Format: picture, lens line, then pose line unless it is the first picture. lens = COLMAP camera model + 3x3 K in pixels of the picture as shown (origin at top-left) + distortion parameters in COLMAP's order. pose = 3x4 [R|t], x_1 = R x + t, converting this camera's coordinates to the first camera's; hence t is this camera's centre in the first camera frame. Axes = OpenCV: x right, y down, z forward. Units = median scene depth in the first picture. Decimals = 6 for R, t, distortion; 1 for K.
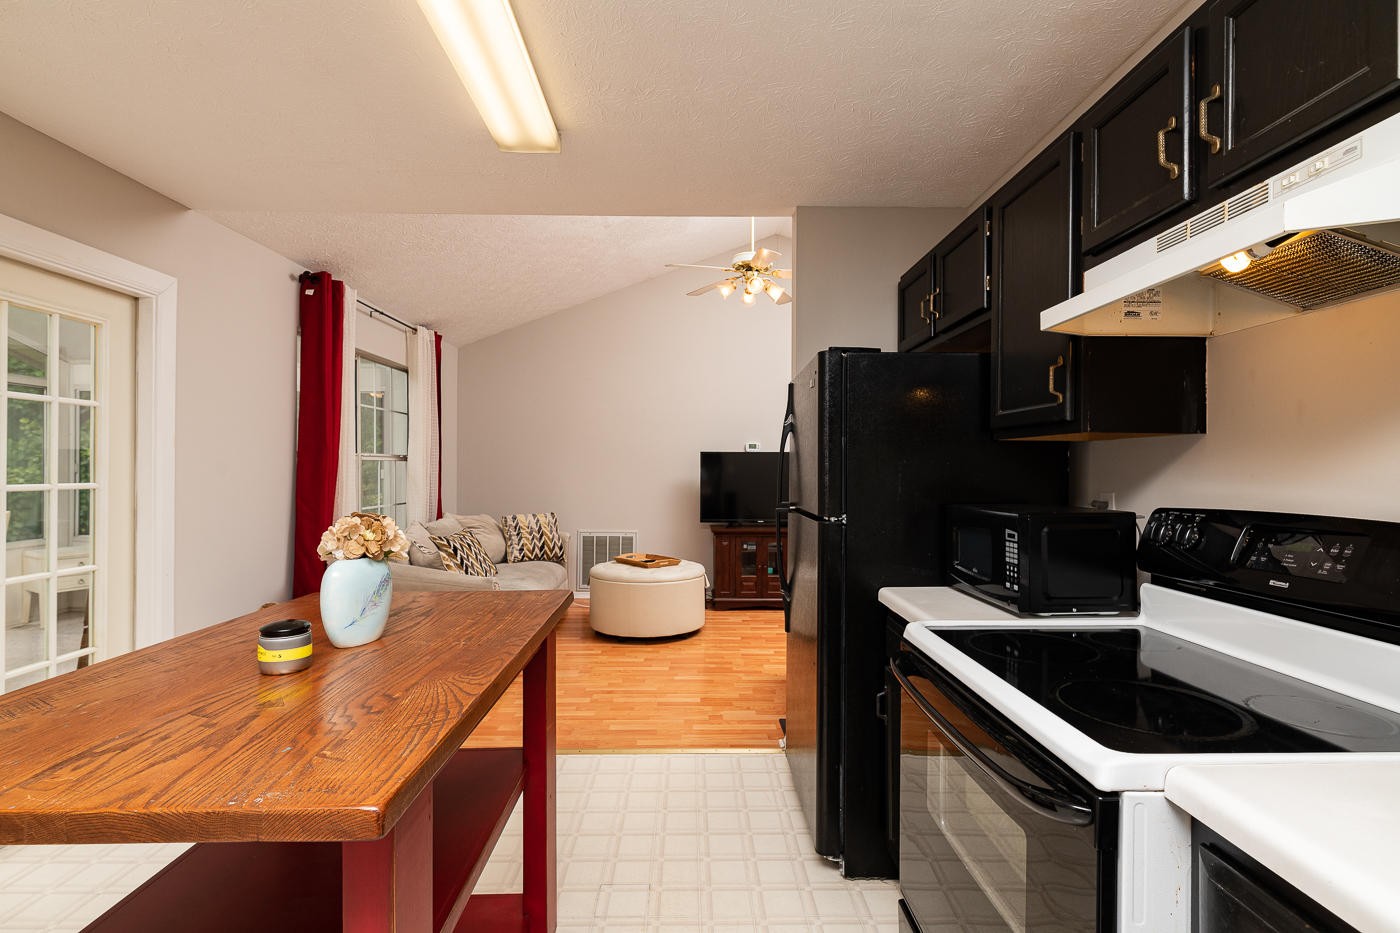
lens RADIAL K [[658.1, 0, 696.6], [0, 658.1, 469.3], [0, 0, 1]] dist [-0.000413, -0.000350]
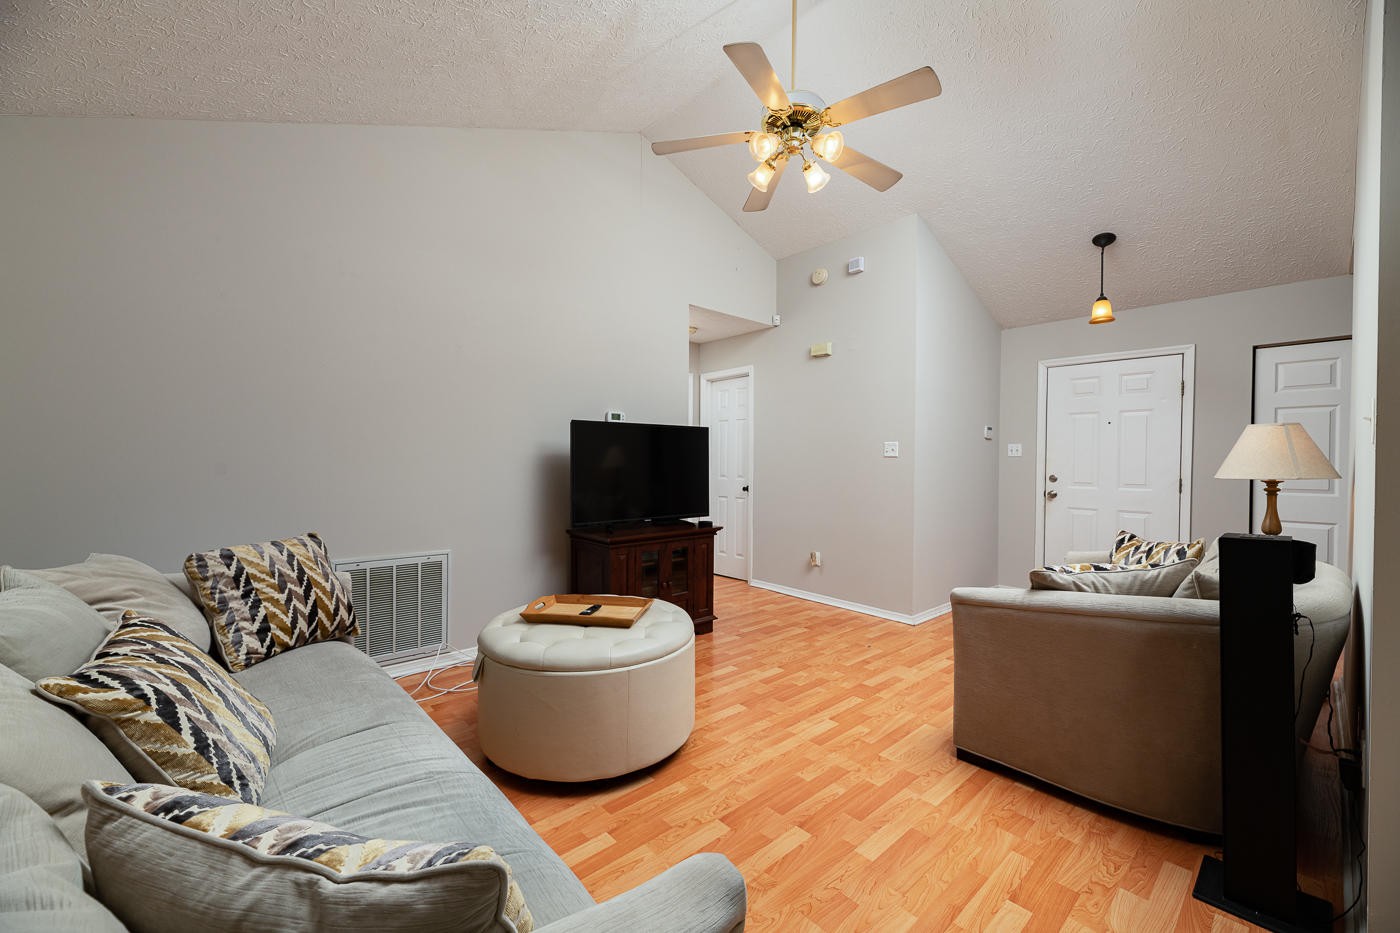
lens RADIAL K [[562.7, 0, 701.6], [0, 562.7, 469.4], [0, 0, 1]] dist [-0.000519, 0.000010]
pose [[0.758221, -0.012506, 0.651878, -0.282045], [-0.000754, 0.999799, 0.020059, 0.012467], [-0.651998, -0.015701, 0.758058, 0.541480]]
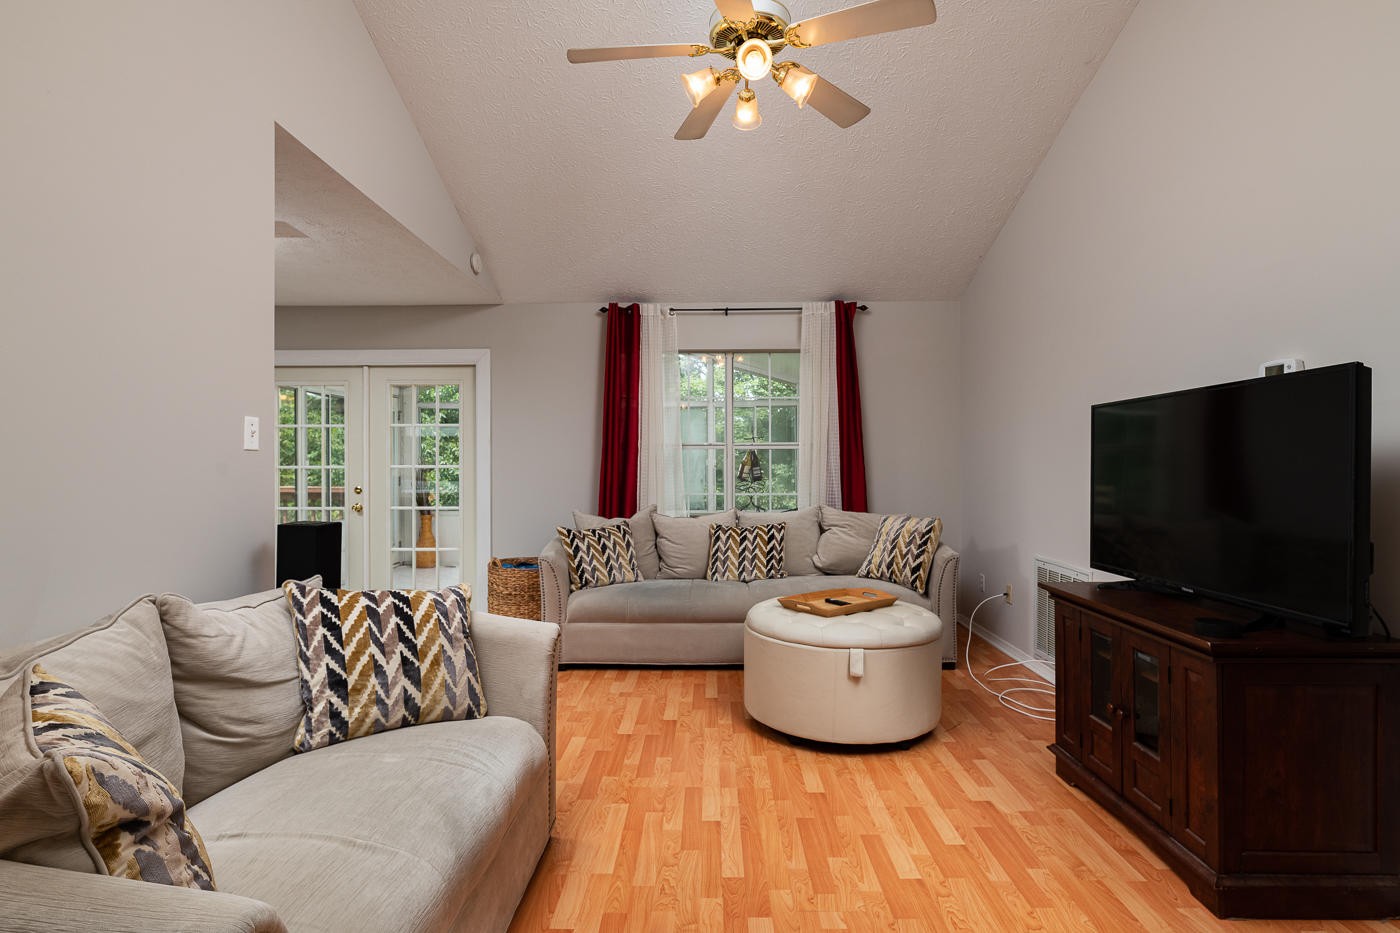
lens RADIAL K [[658.1, 0, 703.9], [0, 658.1, 464.8], [0, 0, 1]] dist [-0.000413, -0.000350]
pose [[-0.027292, -0.004497, -0.999617, 0.482558], [-0.001095, 0.999989, -0.004469, 0.014598], [0.999627, 0.000973, -0.027297, 0.818221]]
